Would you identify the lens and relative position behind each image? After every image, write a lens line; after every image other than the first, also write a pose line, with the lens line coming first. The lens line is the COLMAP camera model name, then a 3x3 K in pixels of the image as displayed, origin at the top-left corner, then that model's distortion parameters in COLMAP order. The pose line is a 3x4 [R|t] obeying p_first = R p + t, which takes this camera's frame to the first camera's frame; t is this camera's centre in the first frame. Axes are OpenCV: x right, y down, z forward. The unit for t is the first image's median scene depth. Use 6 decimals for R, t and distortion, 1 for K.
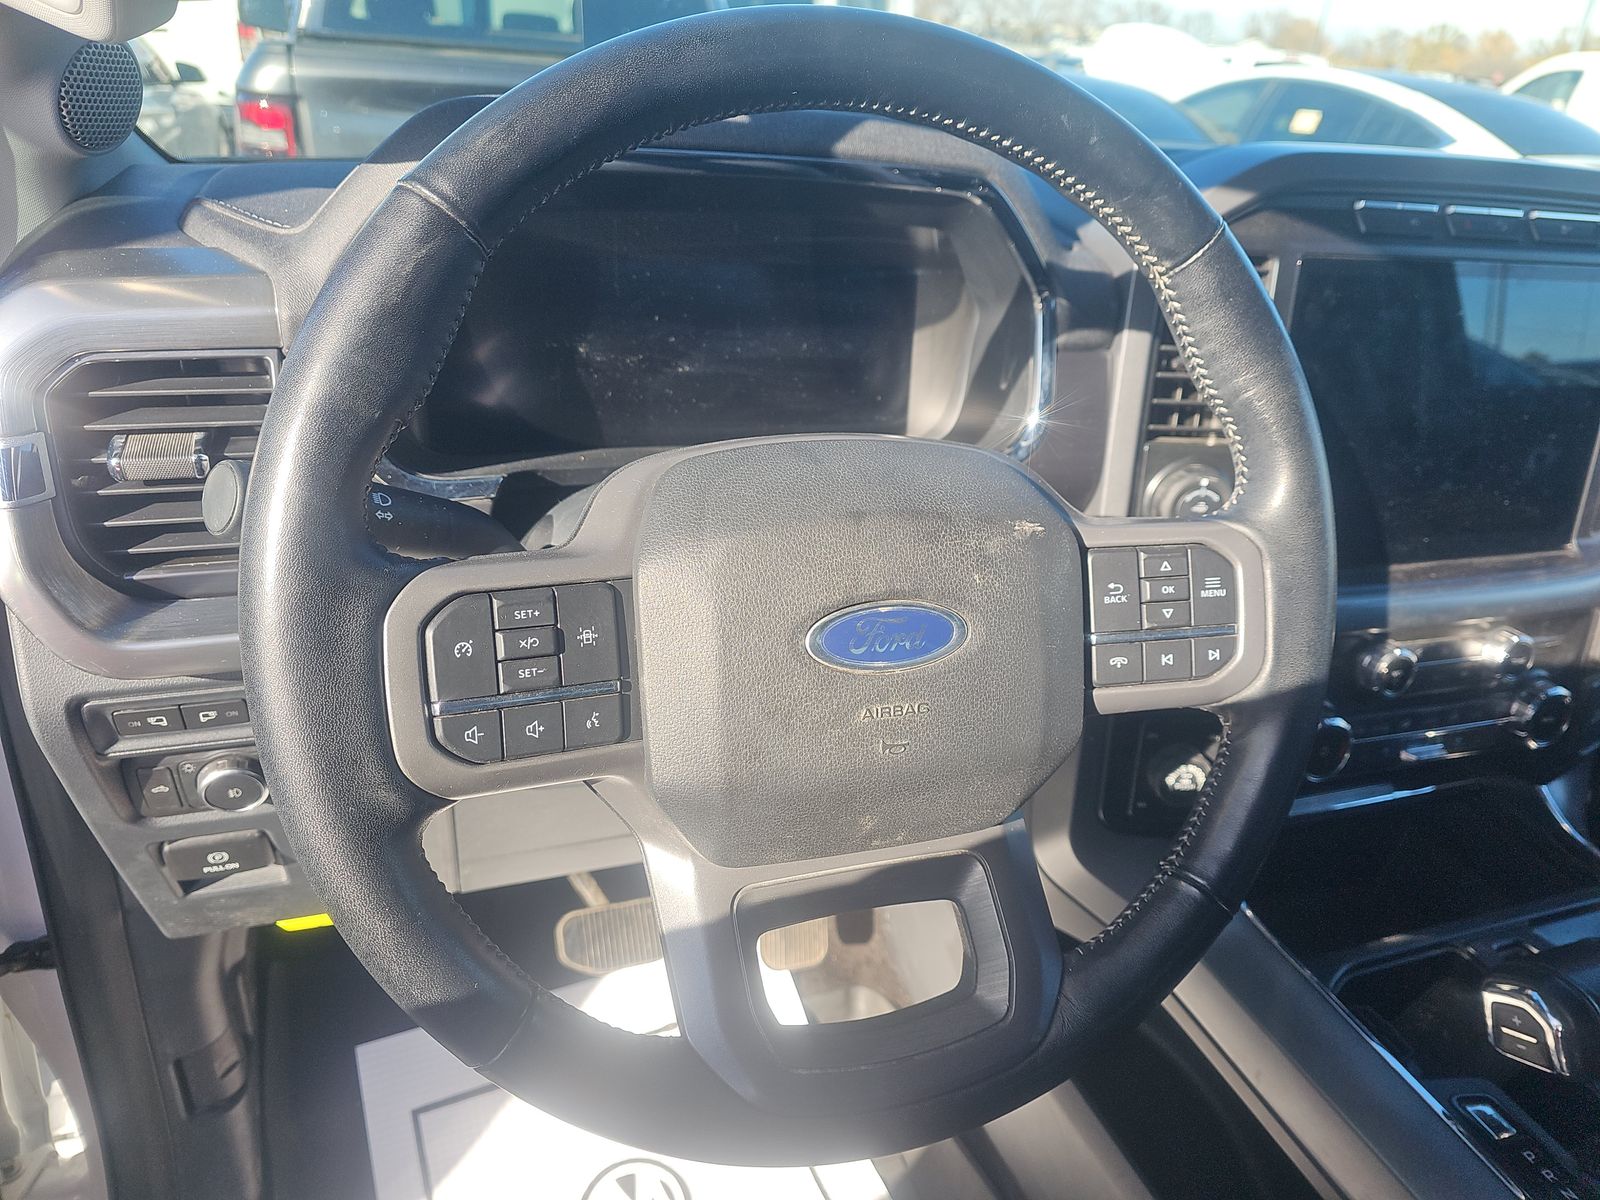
lens RADIAL K [[1084.5, 0, 800.0], [0, 1084.5, 600.0], [0, 0, 1]] dist [0.001088, -0.003757]
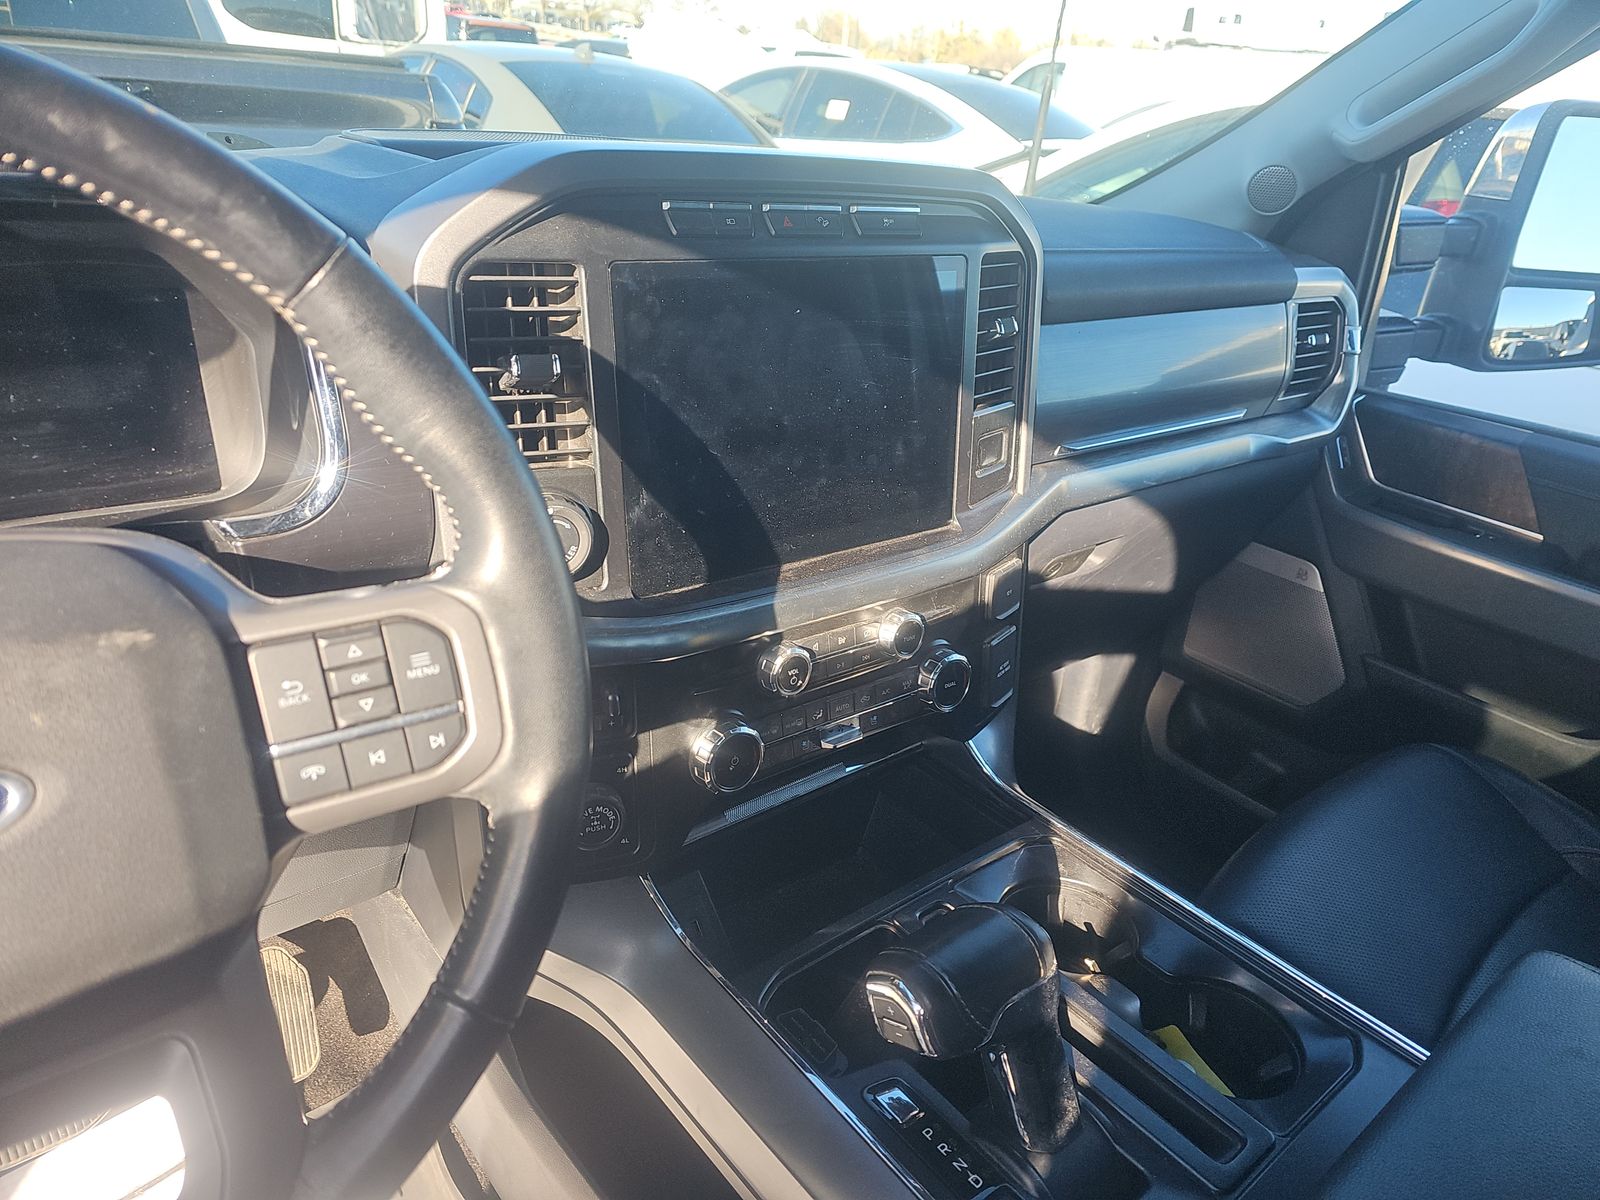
lens RADIAL K [[1043.2, 0, 831.6], [0, 1043.2, 603.2], [0, 0, 1]] dist [0.065659, -0.069972]
pose [[0.936631, -0.143610, 0.319528, 0.302496], [0.135950, 0.989634, 0.046274, -0.039263], [-0.322861, 0.000098, 0.946446, 0.069357]]
